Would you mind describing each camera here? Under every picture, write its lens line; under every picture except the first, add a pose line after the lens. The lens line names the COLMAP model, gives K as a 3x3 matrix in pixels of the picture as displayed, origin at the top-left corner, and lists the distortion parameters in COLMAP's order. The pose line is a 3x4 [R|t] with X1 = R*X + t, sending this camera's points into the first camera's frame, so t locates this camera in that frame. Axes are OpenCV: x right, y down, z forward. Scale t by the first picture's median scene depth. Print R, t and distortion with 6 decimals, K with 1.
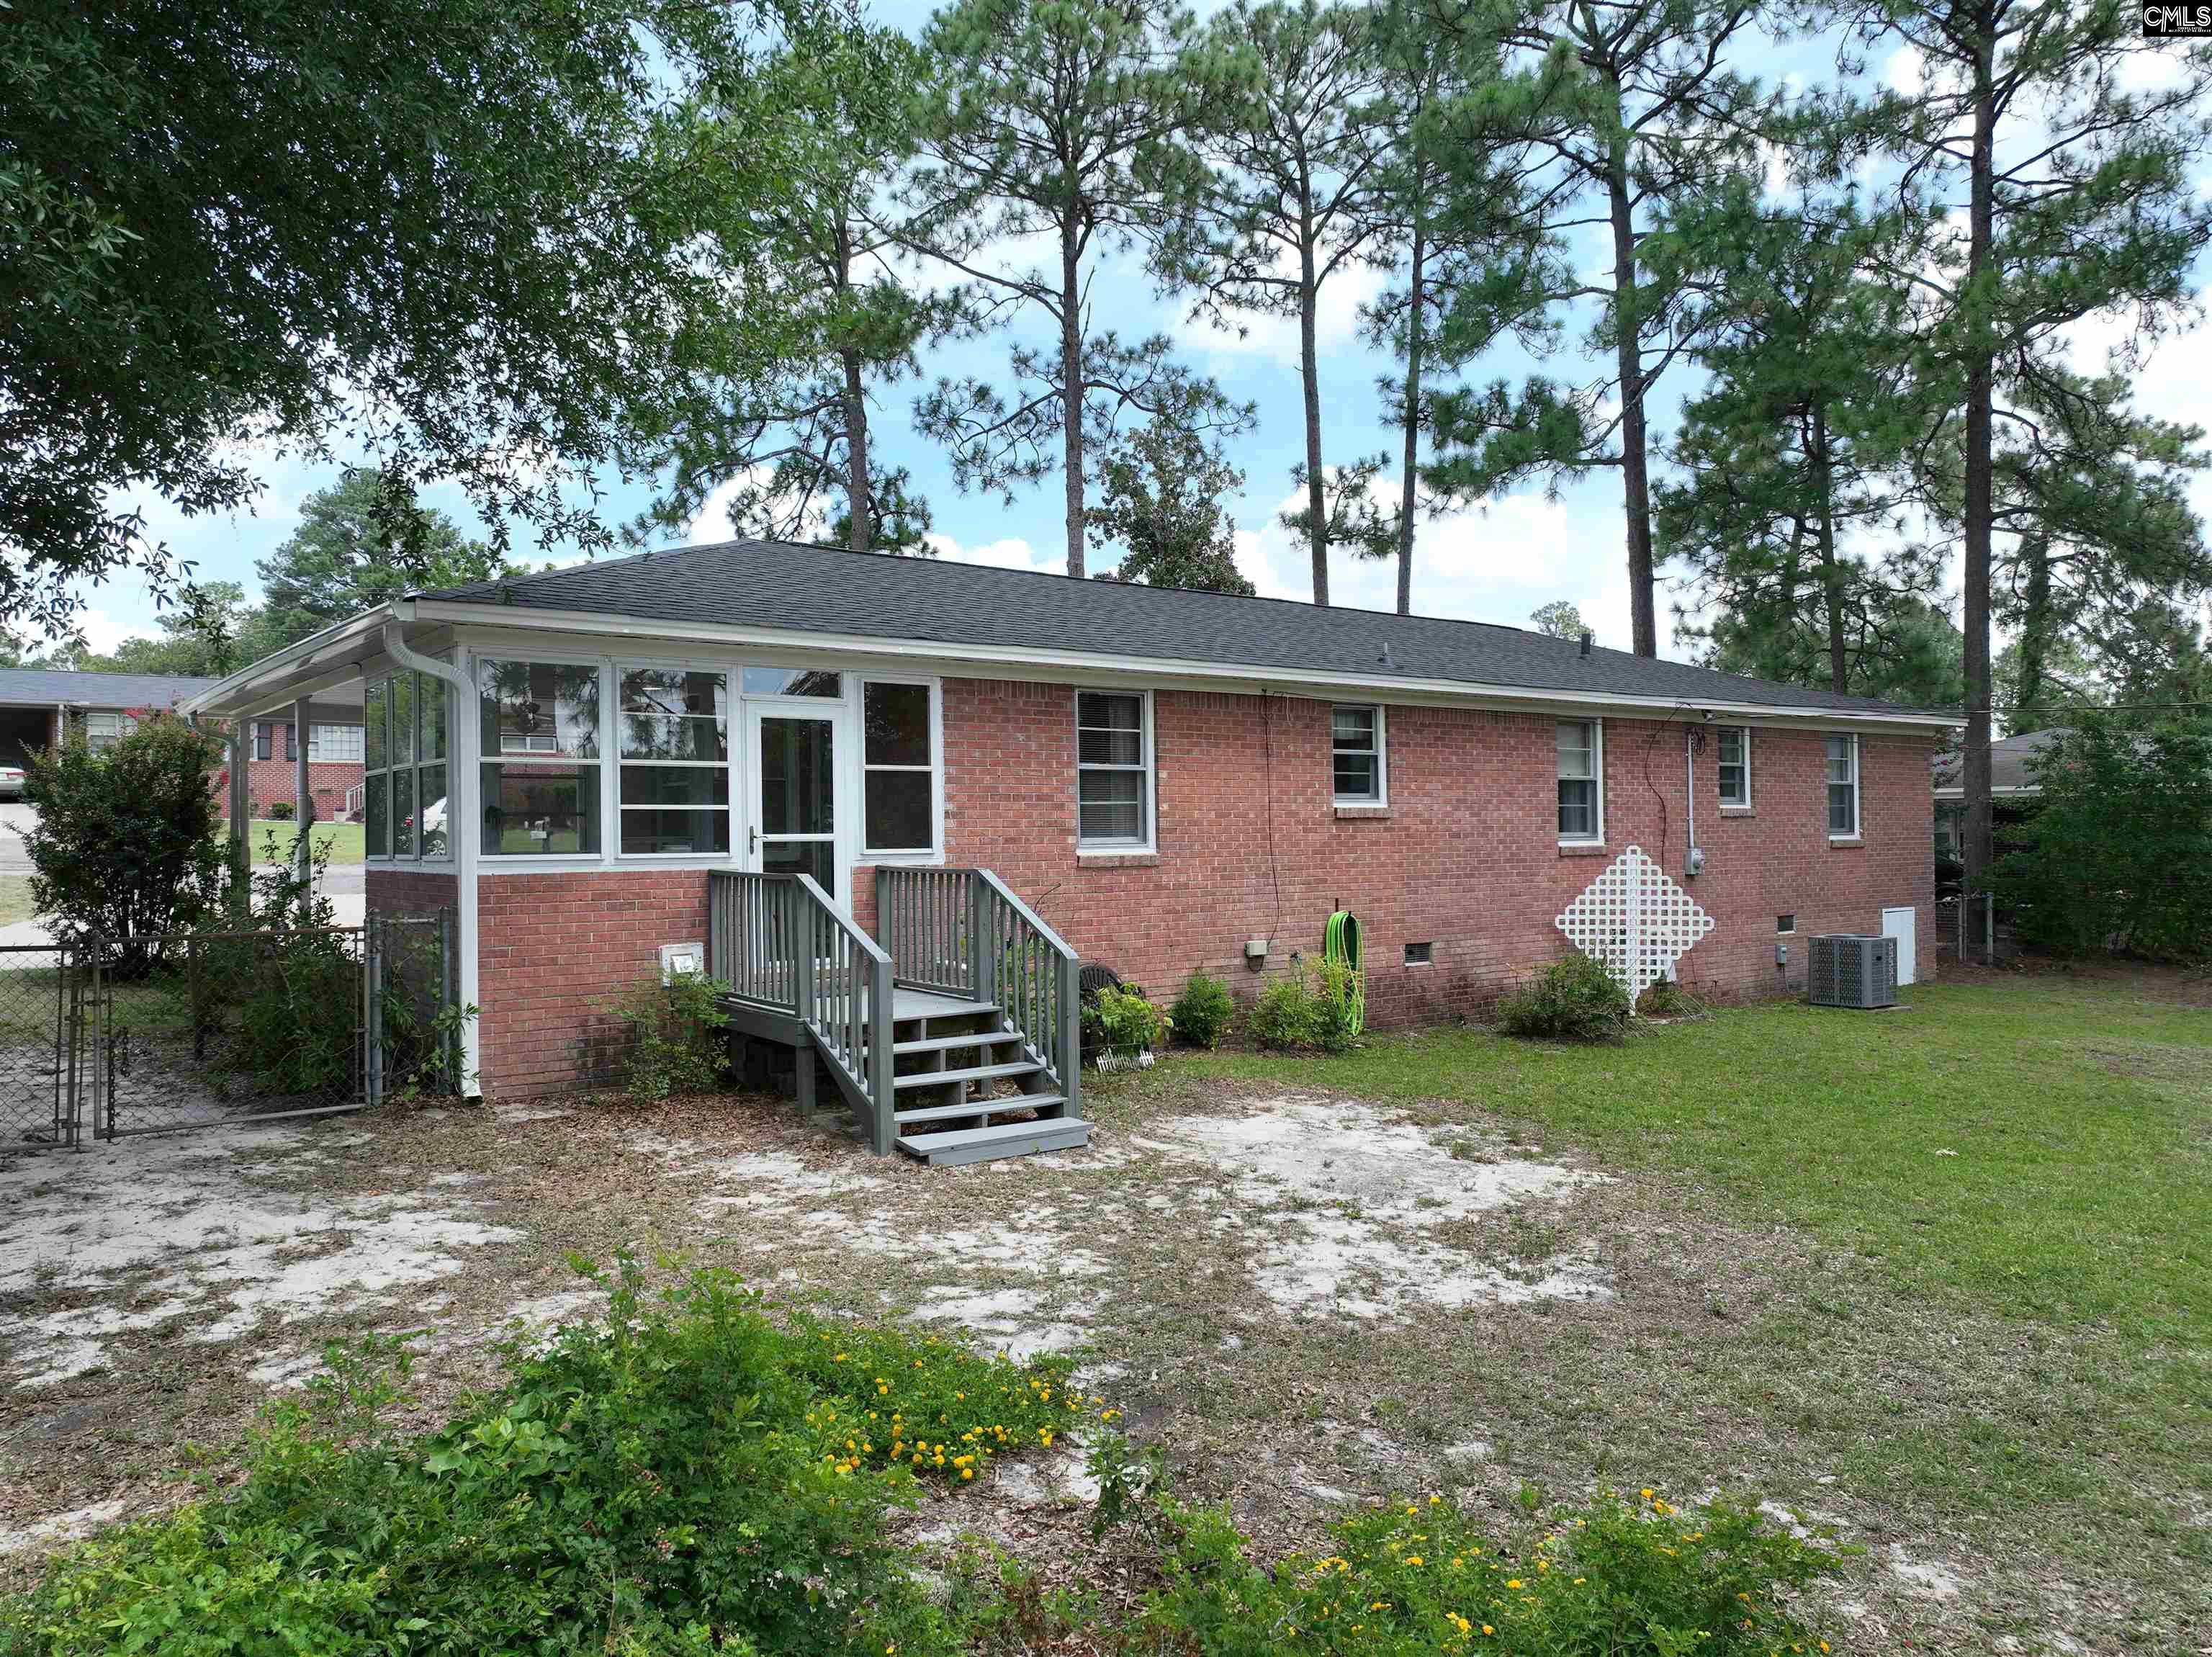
lens RADIAL K [[1644.8, 0, 1106.0], [0, 1644.8, 828.5], [0, 0, 1]] dist [0.000497, -0.000765]
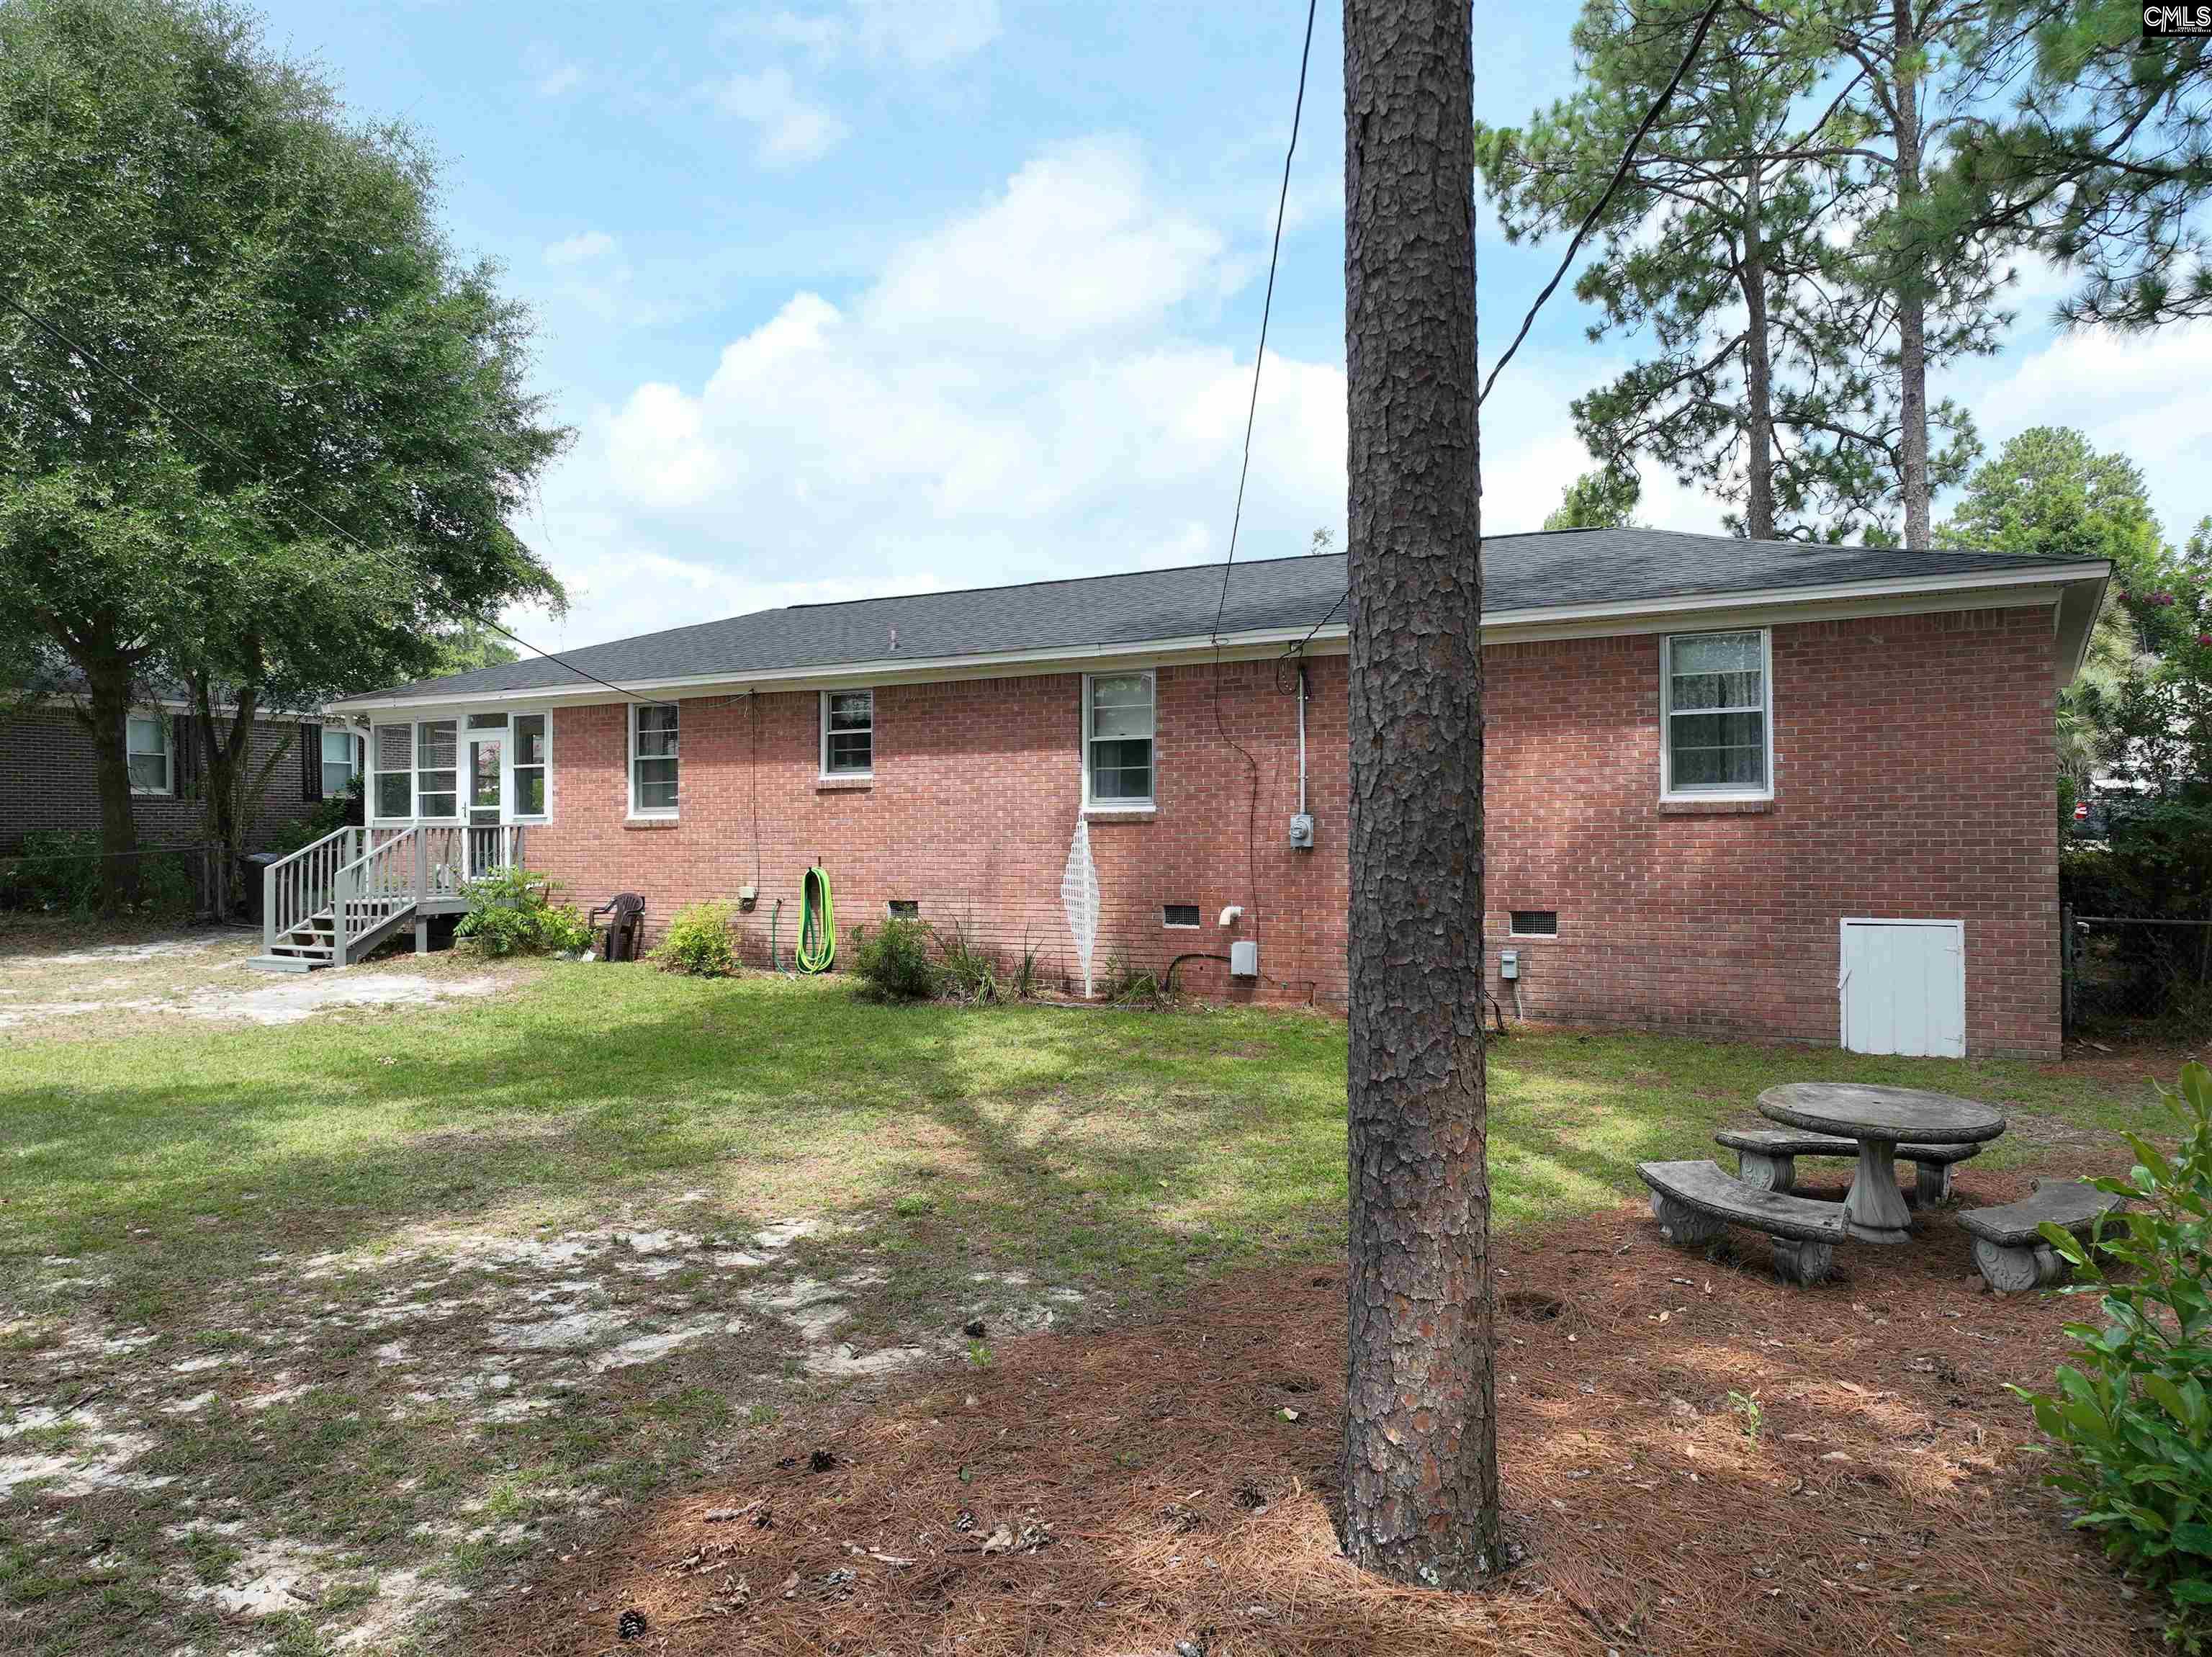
lens RADIAL K [[1600.7, 0, 1106.0], [0, 1600.7, 828.5], [0, 0, 1]] dist [0.007724, 0.001746]
pose [[0.333438, 0.008191, -0.942737, 1.604978], [0.006637, 0.999917, 0.011036, 0.012491], [0.942749, -0.009937, 0.333356, 1.004826]]
